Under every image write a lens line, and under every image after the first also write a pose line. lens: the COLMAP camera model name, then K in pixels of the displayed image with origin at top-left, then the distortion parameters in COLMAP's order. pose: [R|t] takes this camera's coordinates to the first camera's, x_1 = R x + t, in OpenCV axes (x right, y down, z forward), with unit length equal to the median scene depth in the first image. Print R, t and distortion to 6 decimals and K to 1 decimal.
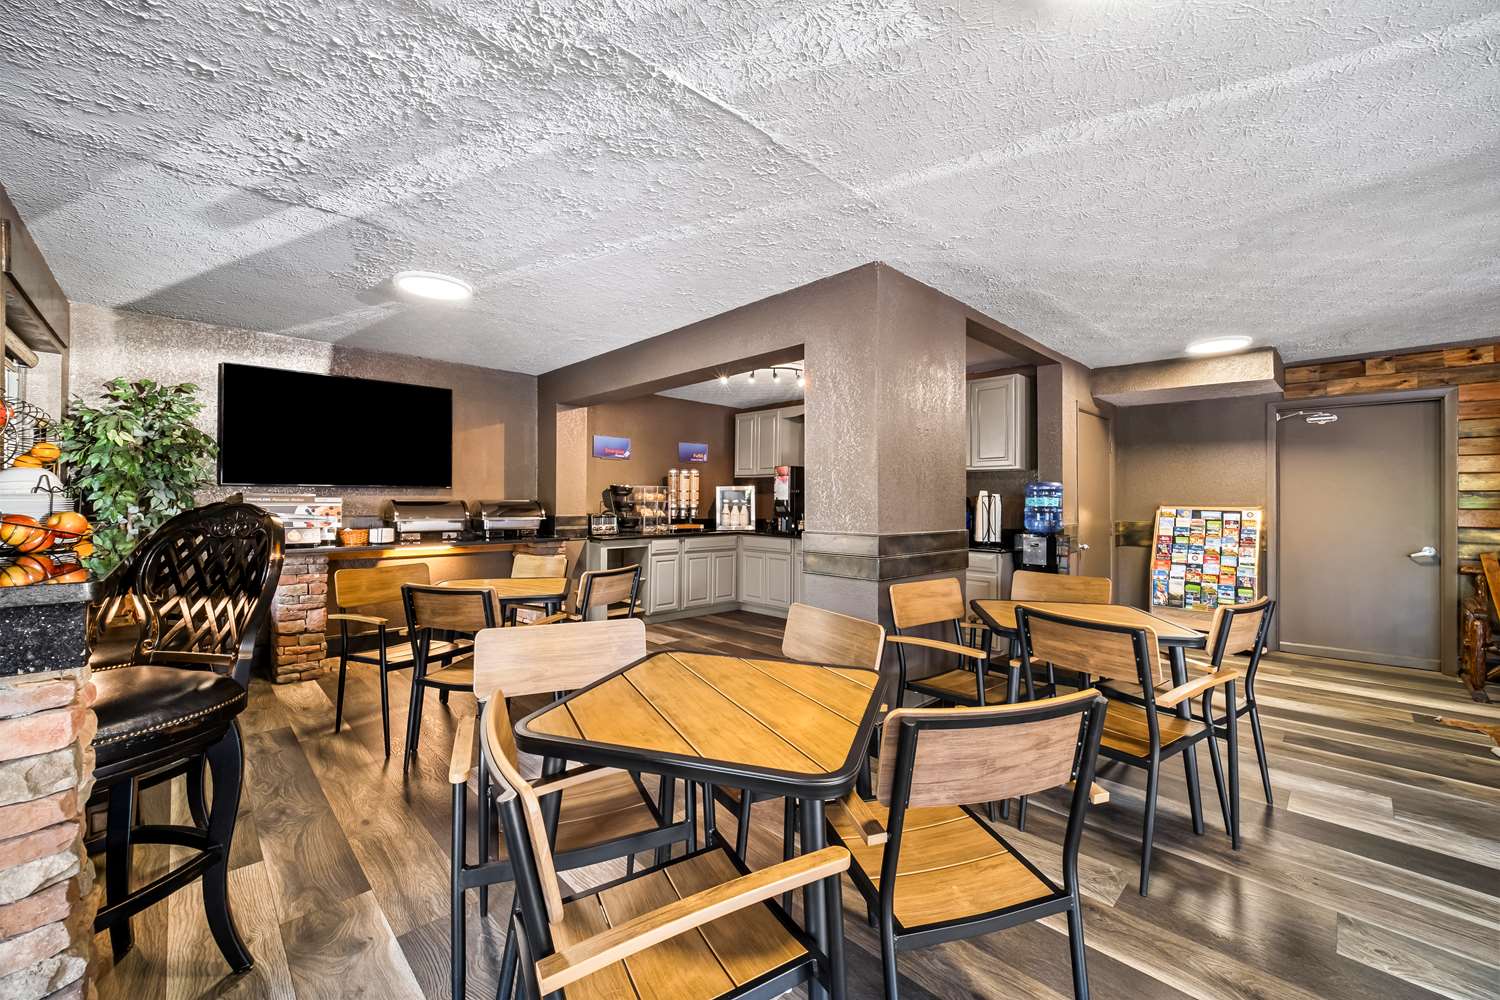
lens RADIAL K [[595.4, 0, 758.0], [0, 595.4, 495.7], [0, 0, 1]] dist [-0.000727, -0.000241]
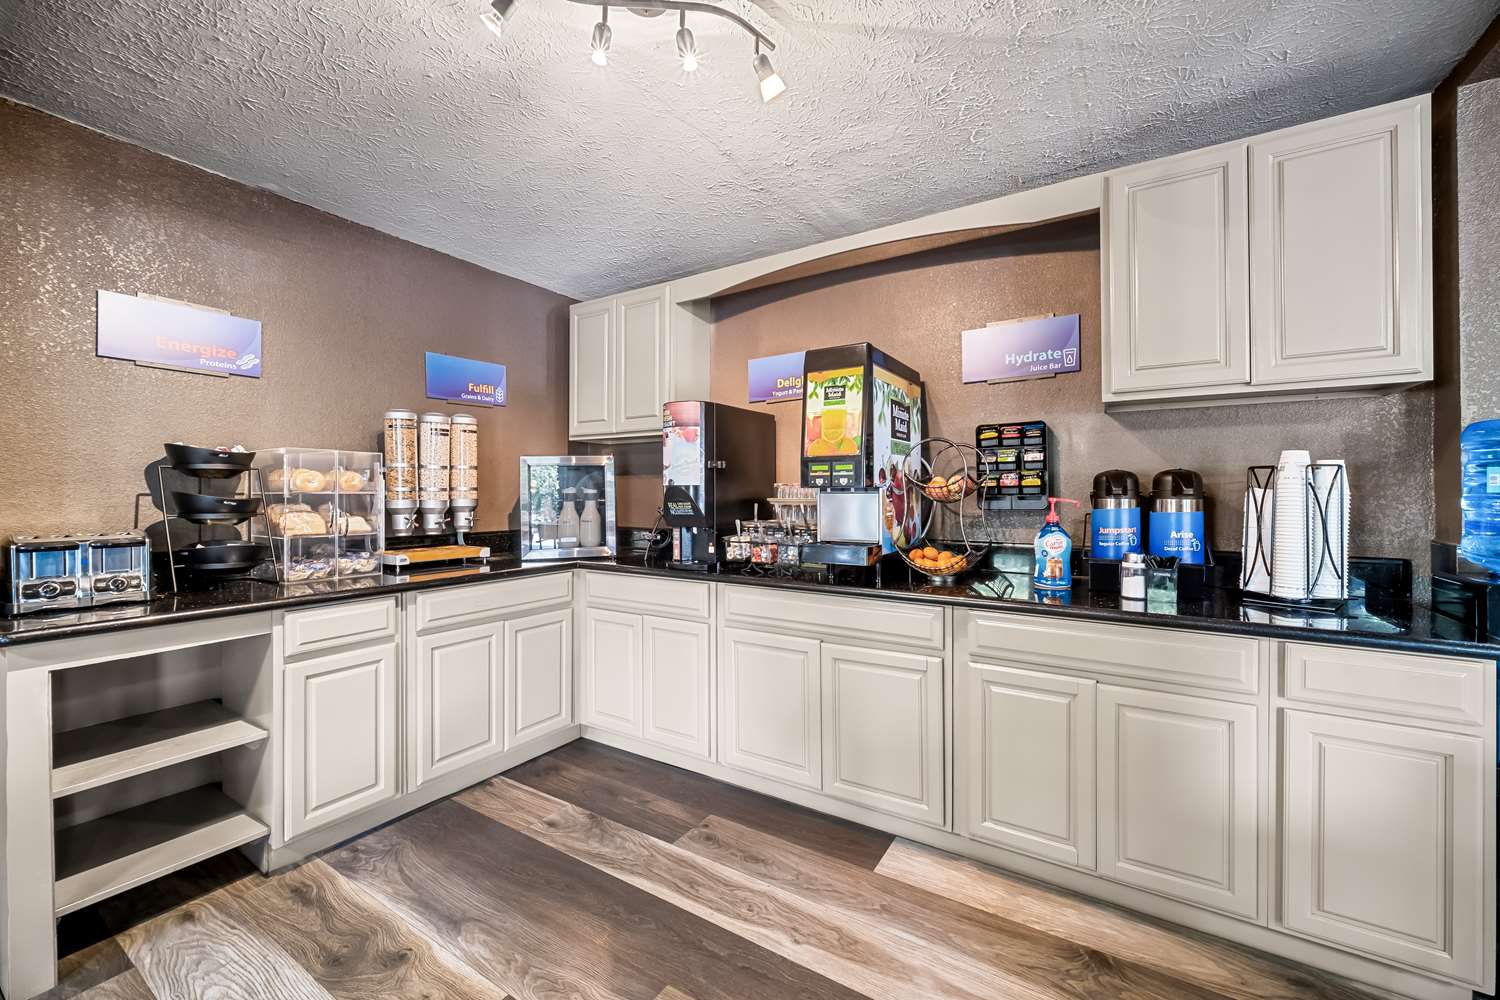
lens RADIAL K [[595.4, 0, 758.0], [0, 595.4, 495.7], [0, 0, 1]] dist [-0.000727, -0.000241]
pose [[0.973119, -0.011297, 0.230024, -0.005617], [0.008039, 0.999854, 0.015099, 0.011971], [-0.230161, -0.012844, 0.973068, 0.874754]]
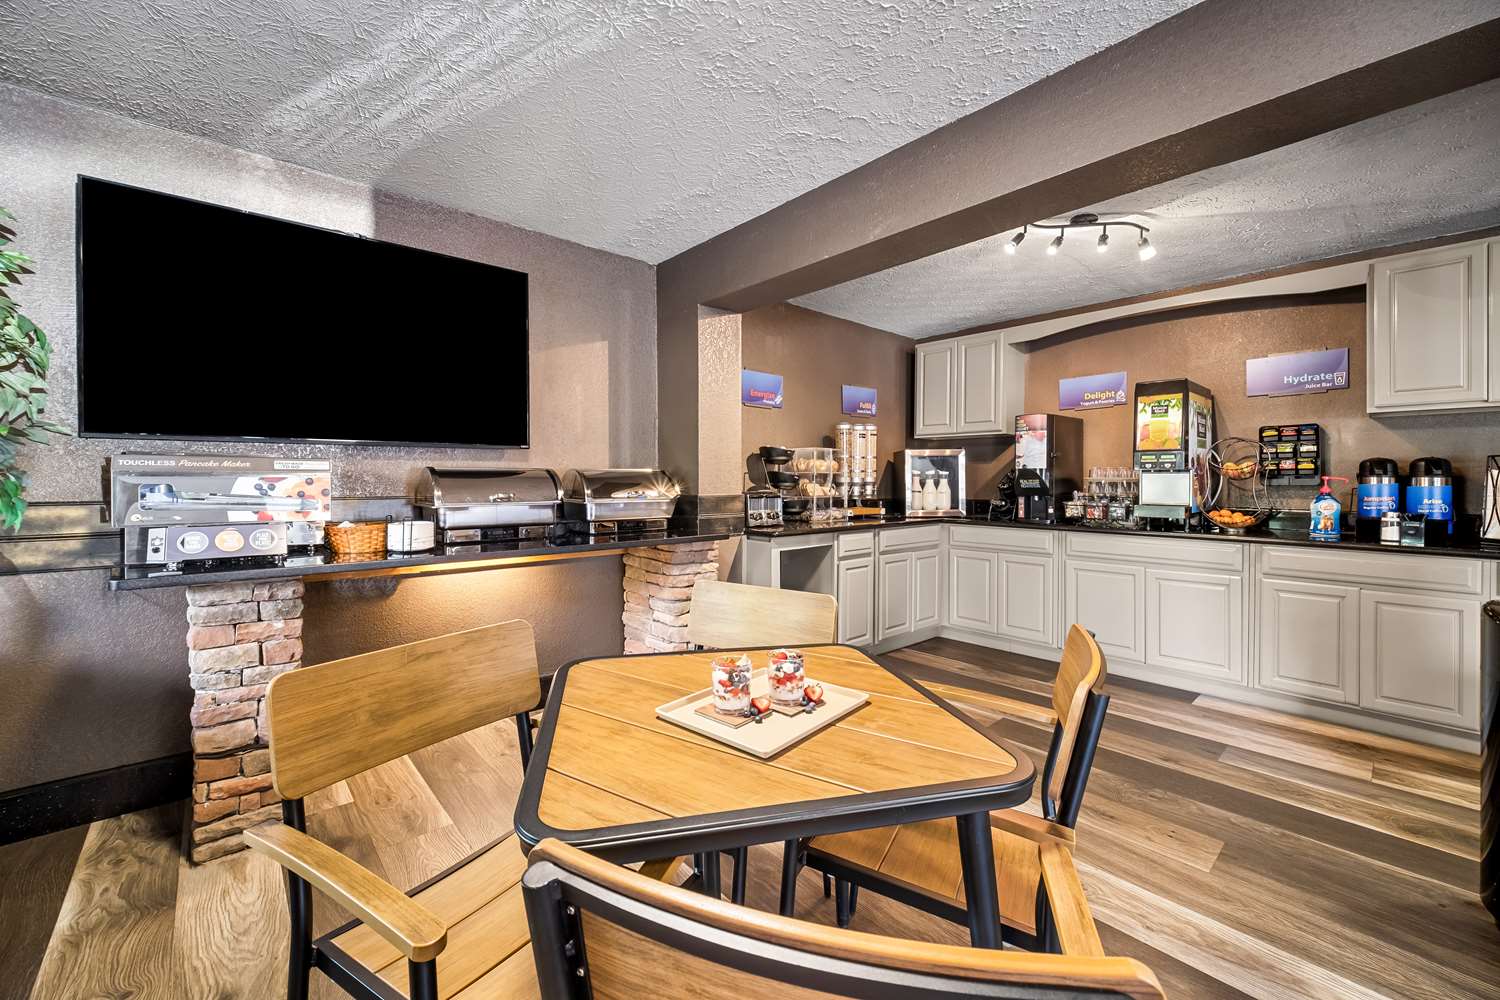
lens RADIAL K [[603.4, 0, 752.7], [0, 603.4, 483.6], [0, 0, 1]] dist [-0.002560, -0.000117]
pose [[0.999029, -0.004716, -0.043808, -0.331956], [0.005394, 0.999868, 0.015353, 0.016661], [0.043729, -0.015574, 0.998922, 0.521607]]
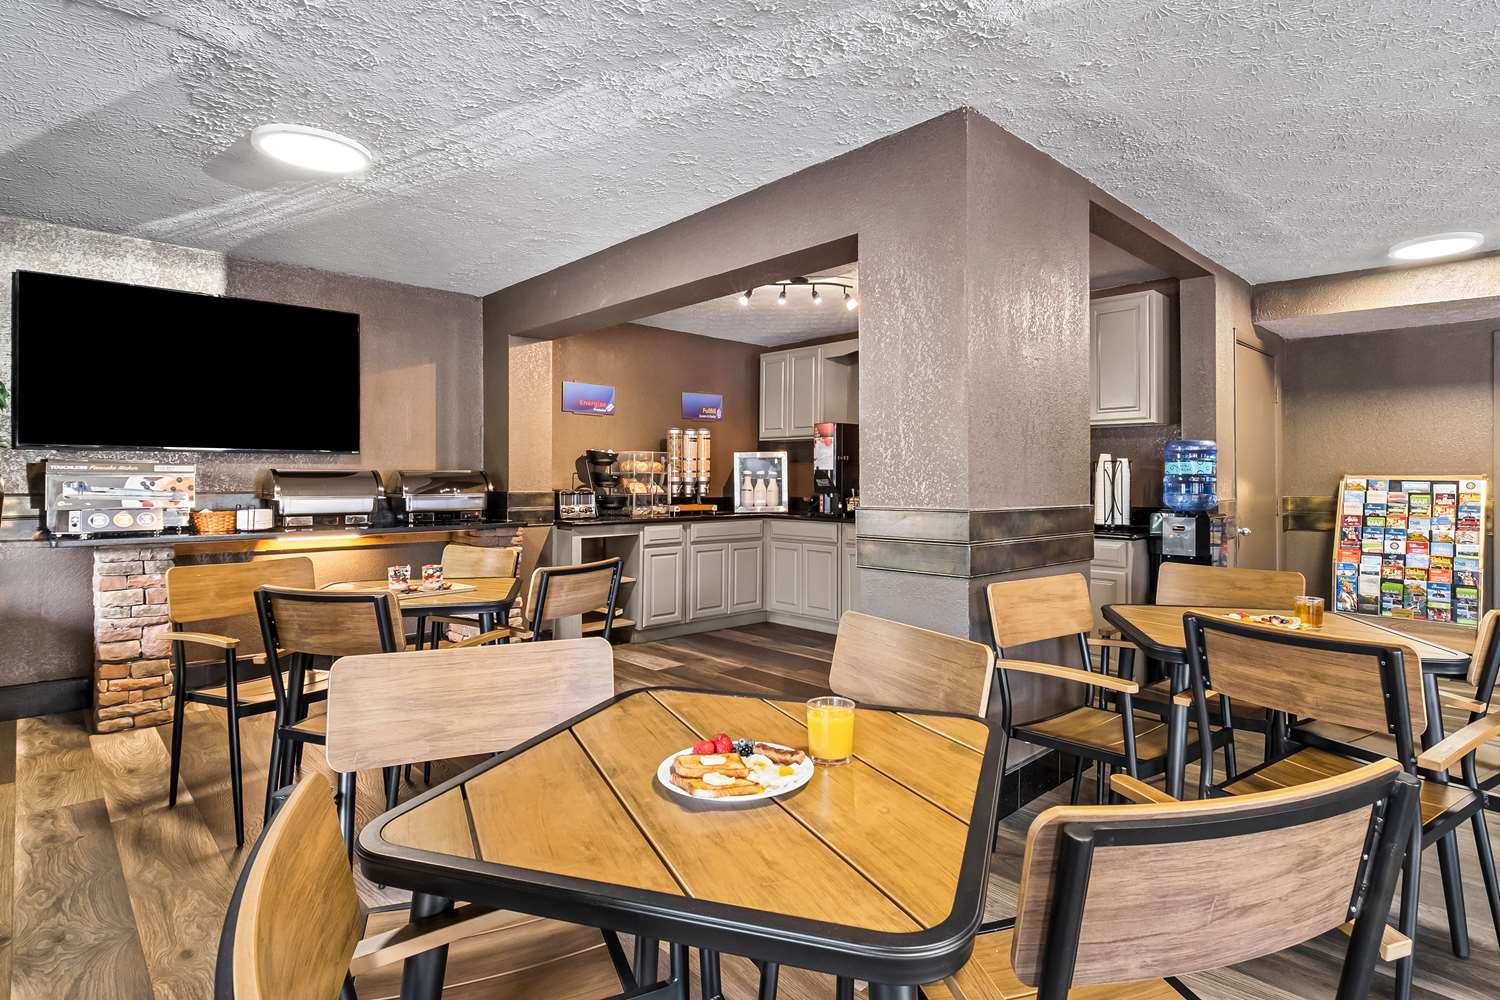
lens RADIAL K [[776.8, 0, 804.2], [0, 776.8, 475.3], [0, 0, 1]] dist [-0.002900, -0.000060]
pose [[0.999863, -0.004126, 0.016042, 0.000189], [0.004070, 0.999985, 0.003561, 0.014949], [-0.016056, -0.003495, 0.999865, 0.080176]]
